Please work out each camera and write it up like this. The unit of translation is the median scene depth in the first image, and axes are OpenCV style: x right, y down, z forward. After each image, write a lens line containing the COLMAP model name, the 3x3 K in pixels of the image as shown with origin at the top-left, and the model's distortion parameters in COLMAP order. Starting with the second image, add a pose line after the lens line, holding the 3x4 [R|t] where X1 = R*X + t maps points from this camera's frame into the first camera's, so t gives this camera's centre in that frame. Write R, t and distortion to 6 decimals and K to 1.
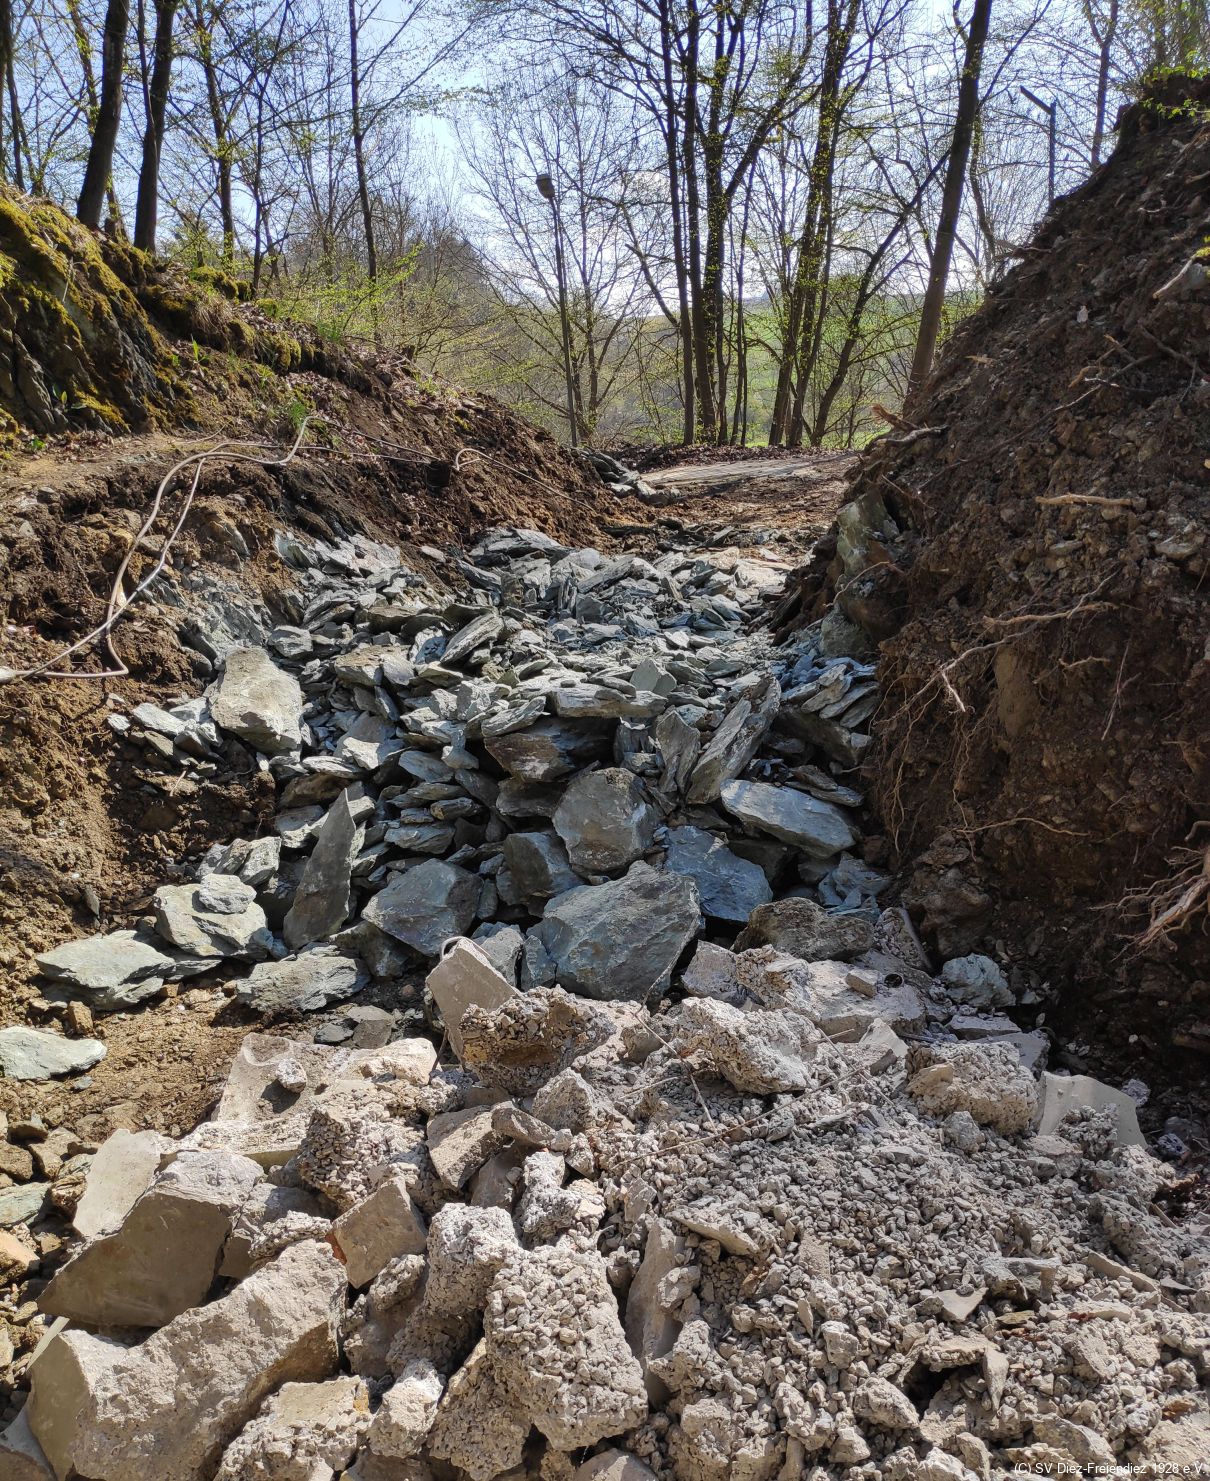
lens RADIAL K [[1187.7, 0, 624.9], [0, 1187.7, 810.1], [0, 0, 1]] dist [-0.042836, 0.035659]
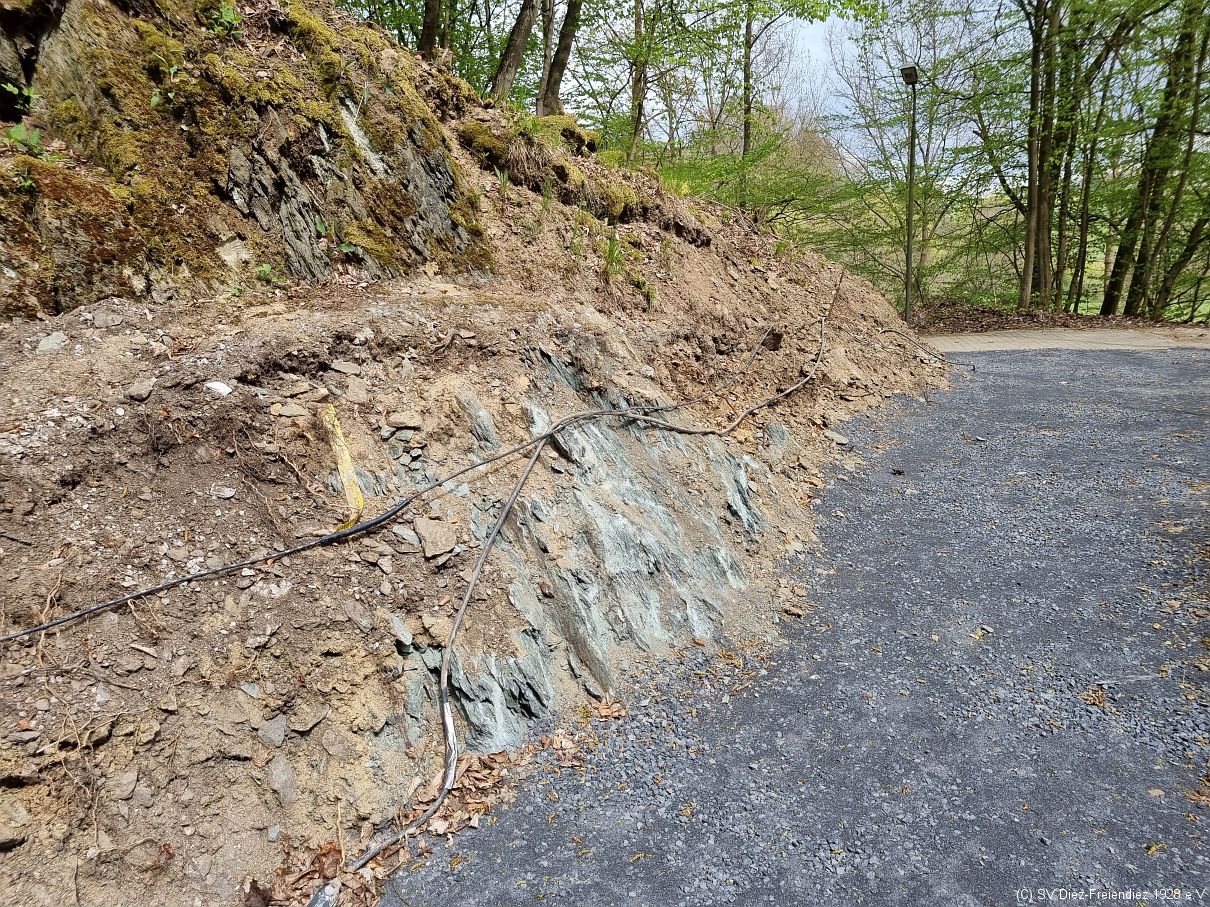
lens RADIAL K [[912.7, 0, 613.8], [0, 912.7, 441.8], [0, 0, 1]] dist [0.081519, -0.071785]
pose [[0.942705, 0.112681, -0.314023, -0.016364], [-0.153833, 0.982018, -0.109432, -0.047988], [0.296046, 0.151470, 0.943087, 0.135721]]
